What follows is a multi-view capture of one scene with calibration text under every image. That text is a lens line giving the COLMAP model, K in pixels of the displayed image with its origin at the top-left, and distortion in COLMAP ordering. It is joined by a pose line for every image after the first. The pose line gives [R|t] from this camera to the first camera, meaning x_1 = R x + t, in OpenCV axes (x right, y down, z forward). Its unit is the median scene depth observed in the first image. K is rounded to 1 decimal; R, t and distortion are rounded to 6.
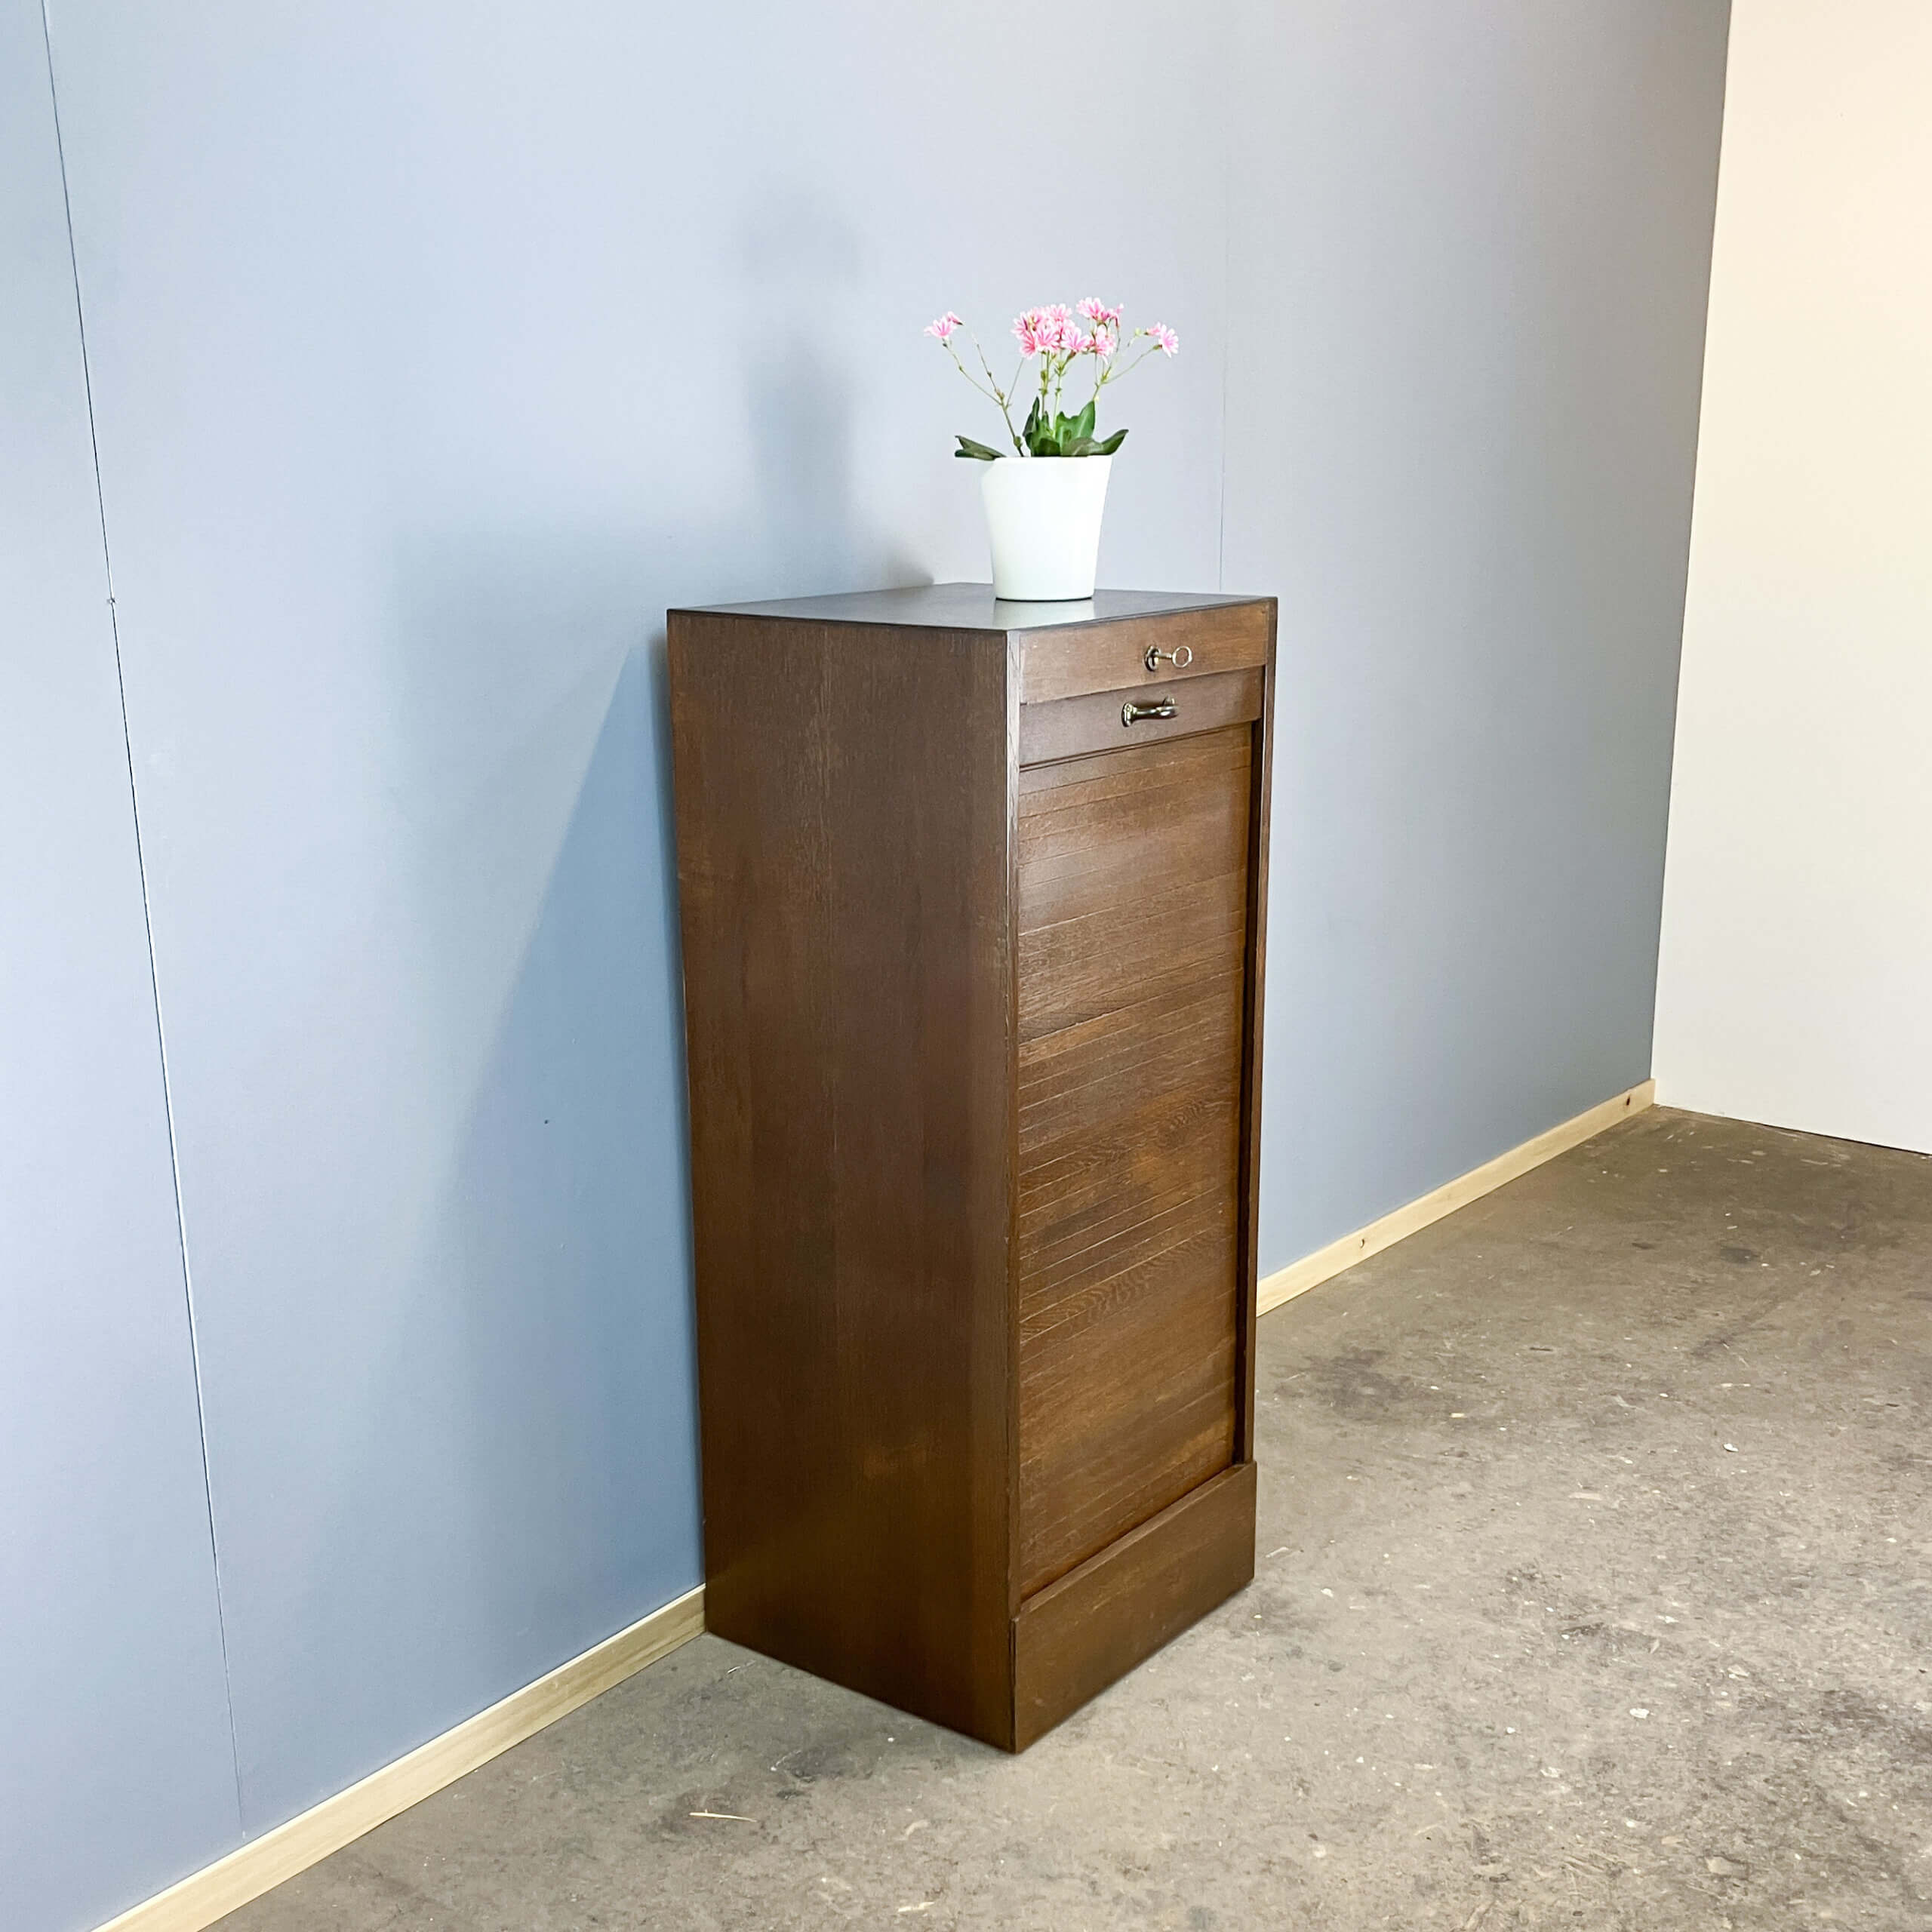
lens RADIAL K [[2438.5, 0, 923.7], [0, 2438.5, 922.5], [0, 0, 1]] dist [0.007145, 0.000000]
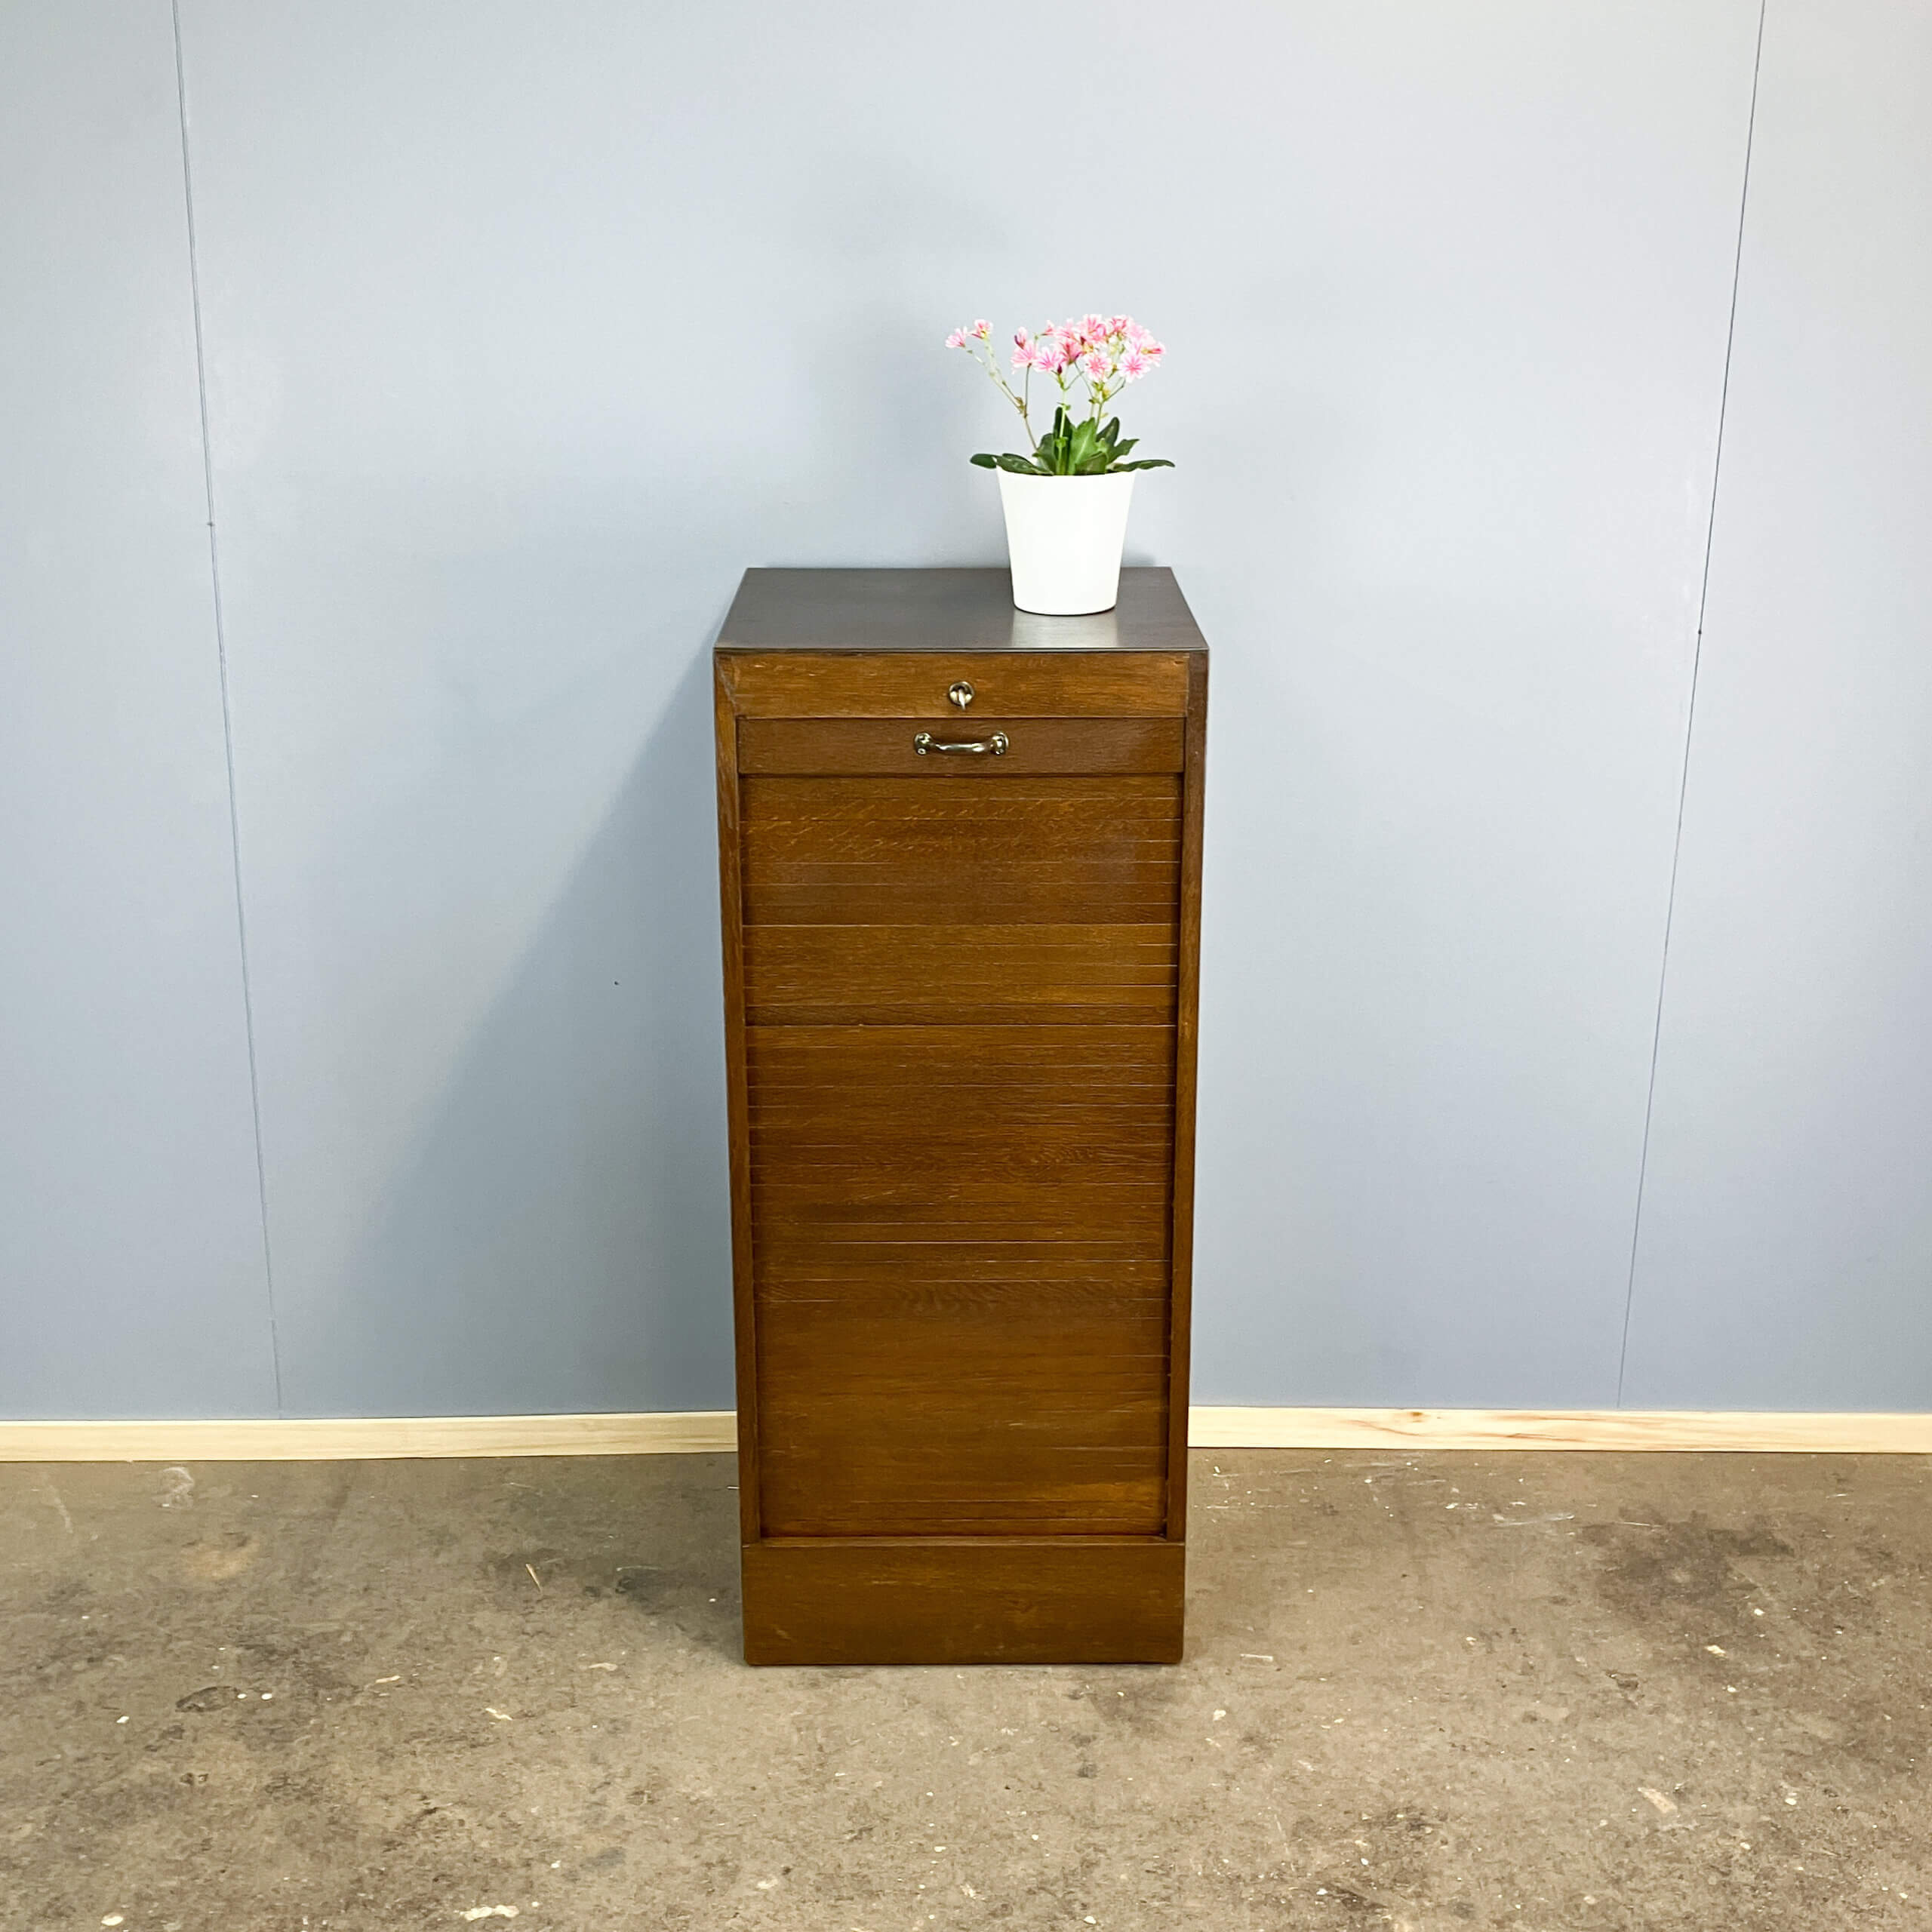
lens RADIAL K [[2438.5, 0, 968.5], [0, 2438.5, 683.4], [0, 0, 1]] dist [0.007145, 0.000000]
pose [[0.624398, 0.198509, -0.755461, 0.796119], [-0.168465, 0.978630, 0.117912, -0.216613], [0.762723, 0.053645, 0.644497, 0.348266]]
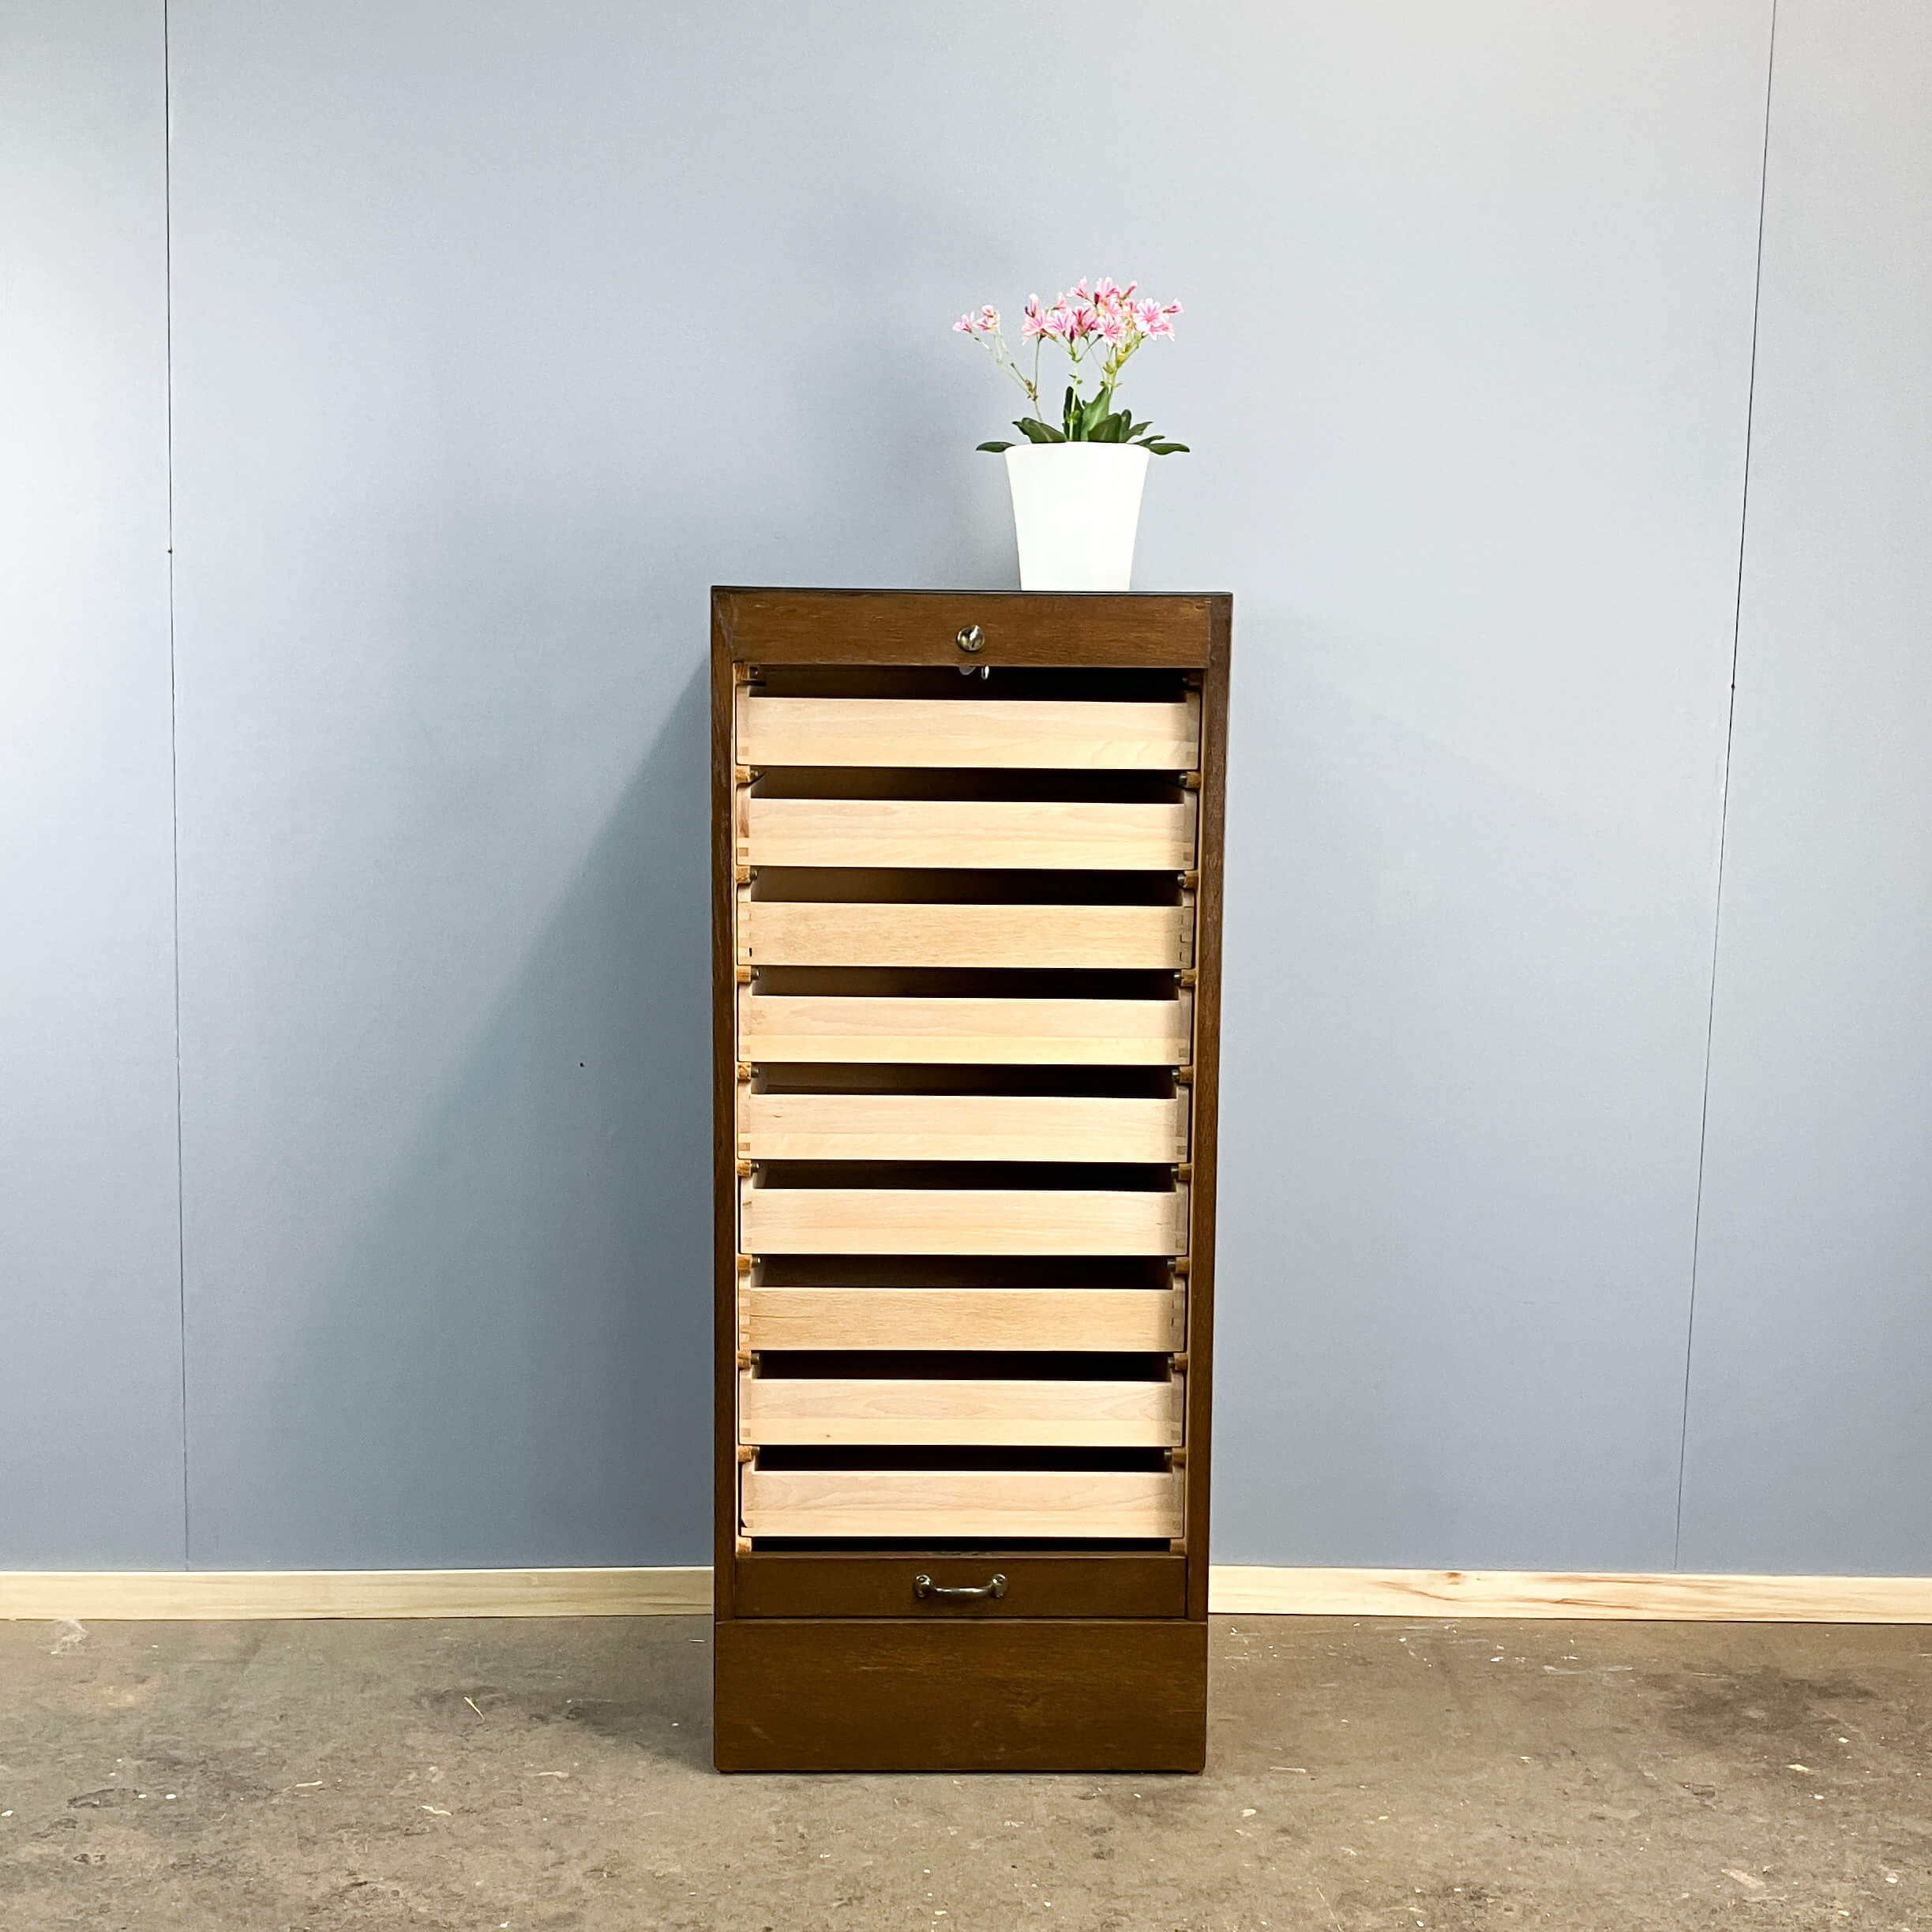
lens RADIAL K [[2631.9, 0, 961.2], [0, 2631.9, 900.3], [0, 0, 1]] dist [0.009354, 0.000000]
pose [[0.640332, 0.086208, -0.763245, 0.825600], [-0.176758, 0.983551, -0.037202, 0.027240], [0.747484, 0.158732, 0.645037, 0.343468]]
